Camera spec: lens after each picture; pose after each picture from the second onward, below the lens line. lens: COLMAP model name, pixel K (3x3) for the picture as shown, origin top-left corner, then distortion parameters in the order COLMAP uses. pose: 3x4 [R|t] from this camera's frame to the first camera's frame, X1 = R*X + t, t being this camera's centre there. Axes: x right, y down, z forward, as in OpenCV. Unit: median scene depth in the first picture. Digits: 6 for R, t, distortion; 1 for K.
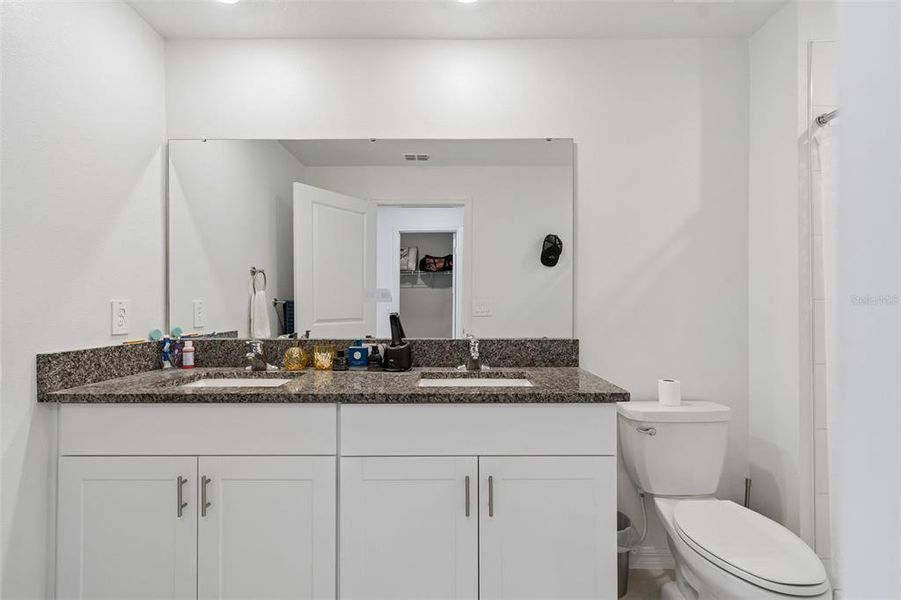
lens RADIAL K [[413.0, 0, 451.2], [0, 413.0, 286.4], [0, 0, 1]] dist [0.001396, 0.000236]
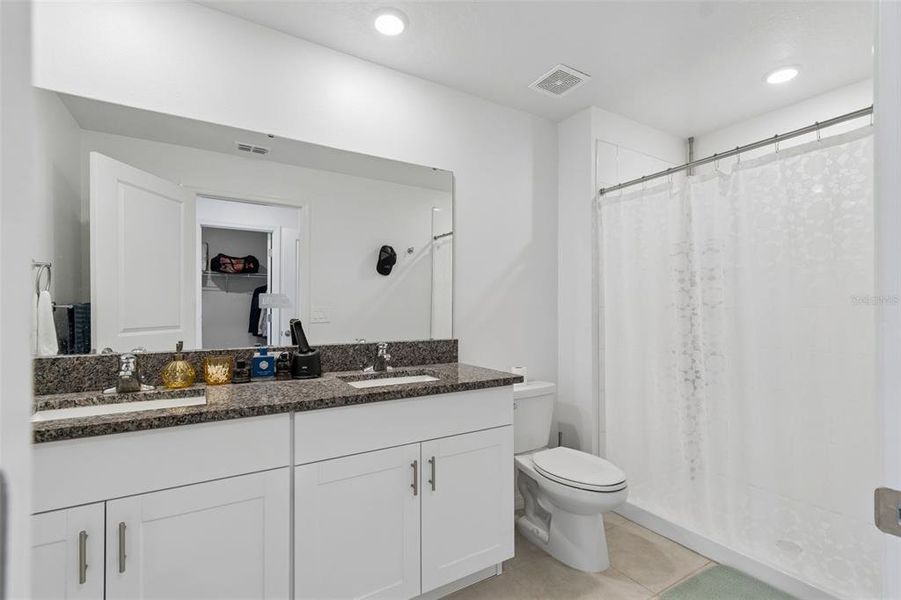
lens RADIAL K [[413.8, 0, 452.0], [0, 413.8, 290.6], [0, 0, 1]] dist [0.001478, -0.000247]
pose [[0.848952, 0.025752, 0.527842, -0.360949], [-0.023803, 0.999662, -0.010487, -0.001757], [-0.527933, -0.003662, 0.849278, -0.020468]]
